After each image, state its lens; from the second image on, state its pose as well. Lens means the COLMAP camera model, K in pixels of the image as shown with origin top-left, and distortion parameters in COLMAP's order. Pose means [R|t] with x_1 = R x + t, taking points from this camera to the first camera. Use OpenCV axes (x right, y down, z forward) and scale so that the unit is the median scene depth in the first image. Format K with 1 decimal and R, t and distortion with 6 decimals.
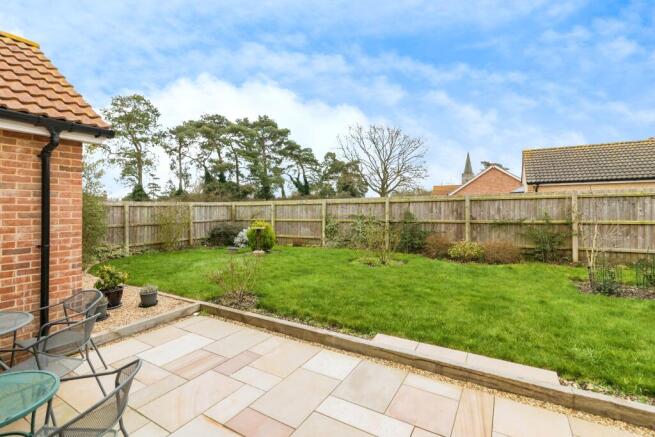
lens RADIAL K [[307.2, 0, 326.0], [0, 307.2, 212.6], [0, 0, 1]] dist [-0.002442, -0.000765]
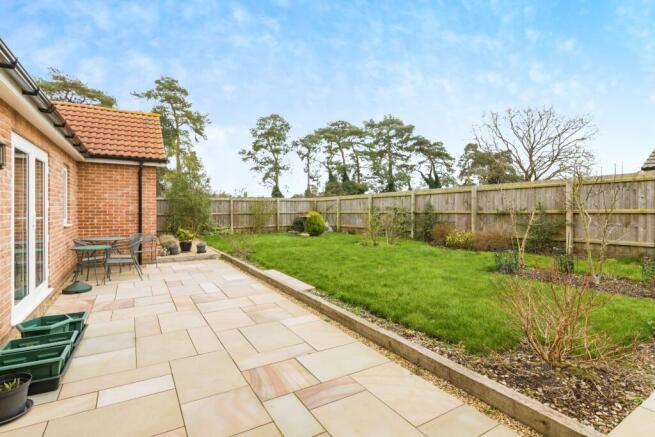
lens RADIAL K [[307.2, 0, 314.5], [0, 307.2, 220.1], [0, 0, 1]] dist [-0.002442, -0.000765]
pose [[0.884638, 0.021390, -0.465787, 0.122225], [-0.007647, 0.999478, 0.031376, 0.007364], [0.466216, -0.024195, 0.884340, -0.039963]]
